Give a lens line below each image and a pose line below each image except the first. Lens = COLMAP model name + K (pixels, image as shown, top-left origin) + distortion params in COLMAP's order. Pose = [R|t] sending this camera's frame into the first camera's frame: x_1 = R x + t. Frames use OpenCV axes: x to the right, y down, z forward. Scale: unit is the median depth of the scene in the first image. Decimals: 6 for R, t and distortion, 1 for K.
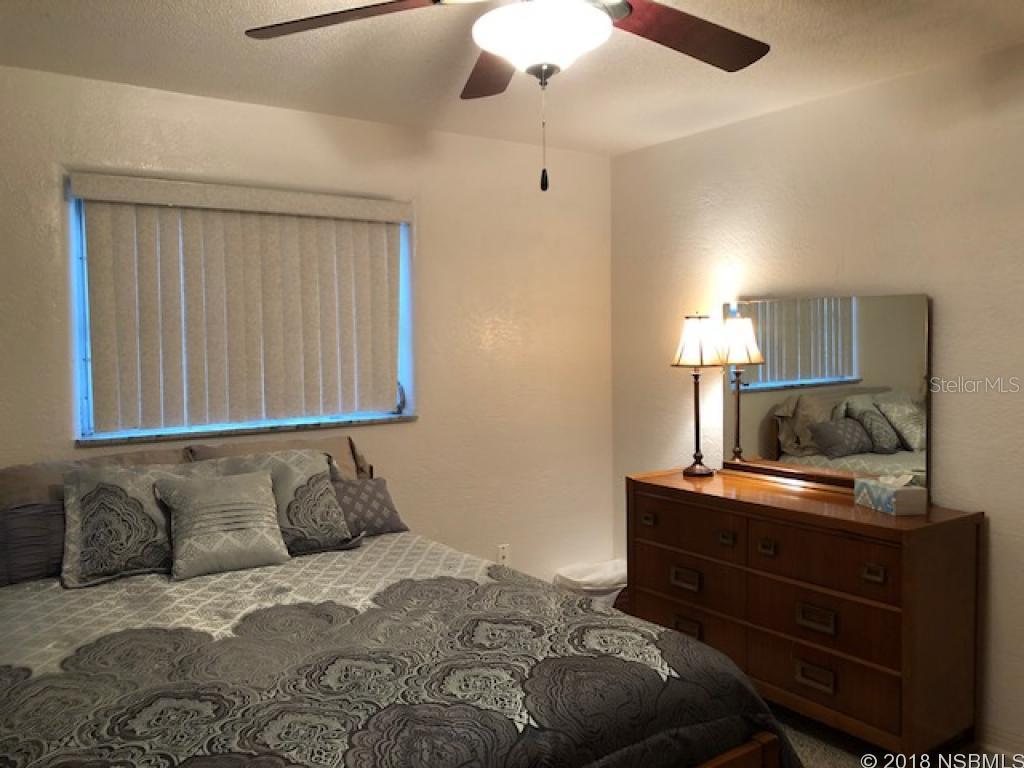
lens RADIAL K [[830.9, 0, 512.0], [0, 830.9, 384.0], [0, 0, 1]] dist [0.006133, -0.000218]
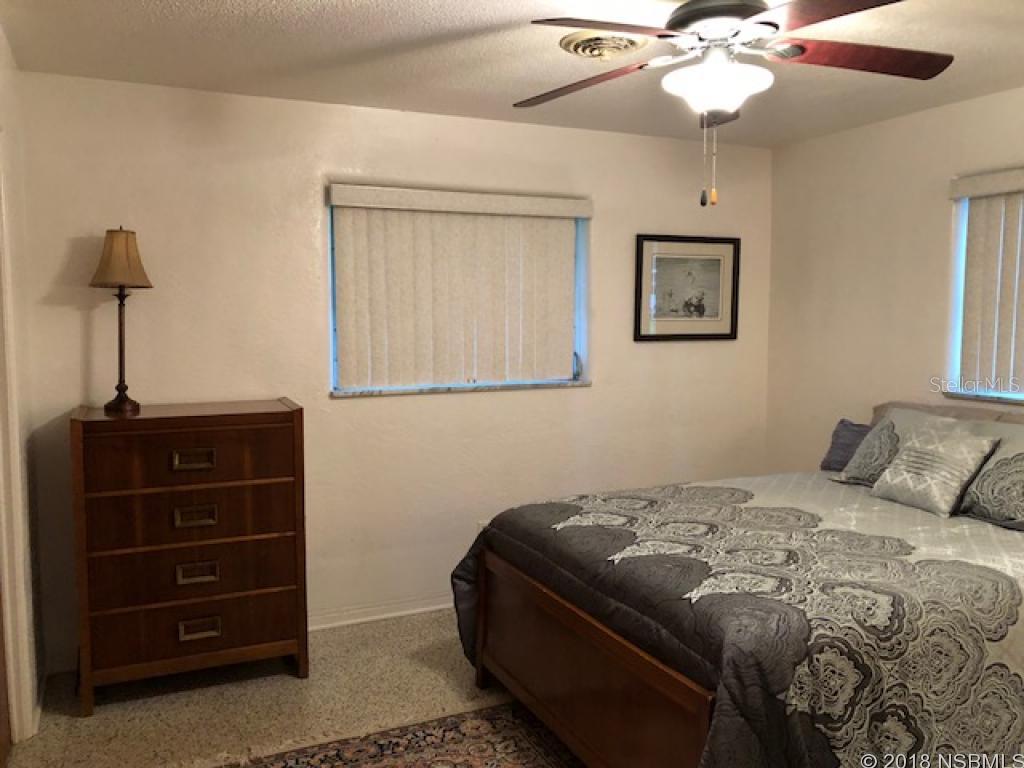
lens RADIAL K [[830.9, 0, 512.0], [0, 830.9, 384.0], [0, 0, 1]] dist [0.006133, -0.000218]
pose [[-0.148943, 0.097112, -0.984066, 0.909147], [-0.054478, 0.992849, 0.106224, -0.047613], [0.987344, 0.069431, -0.142587, 0.585965]]
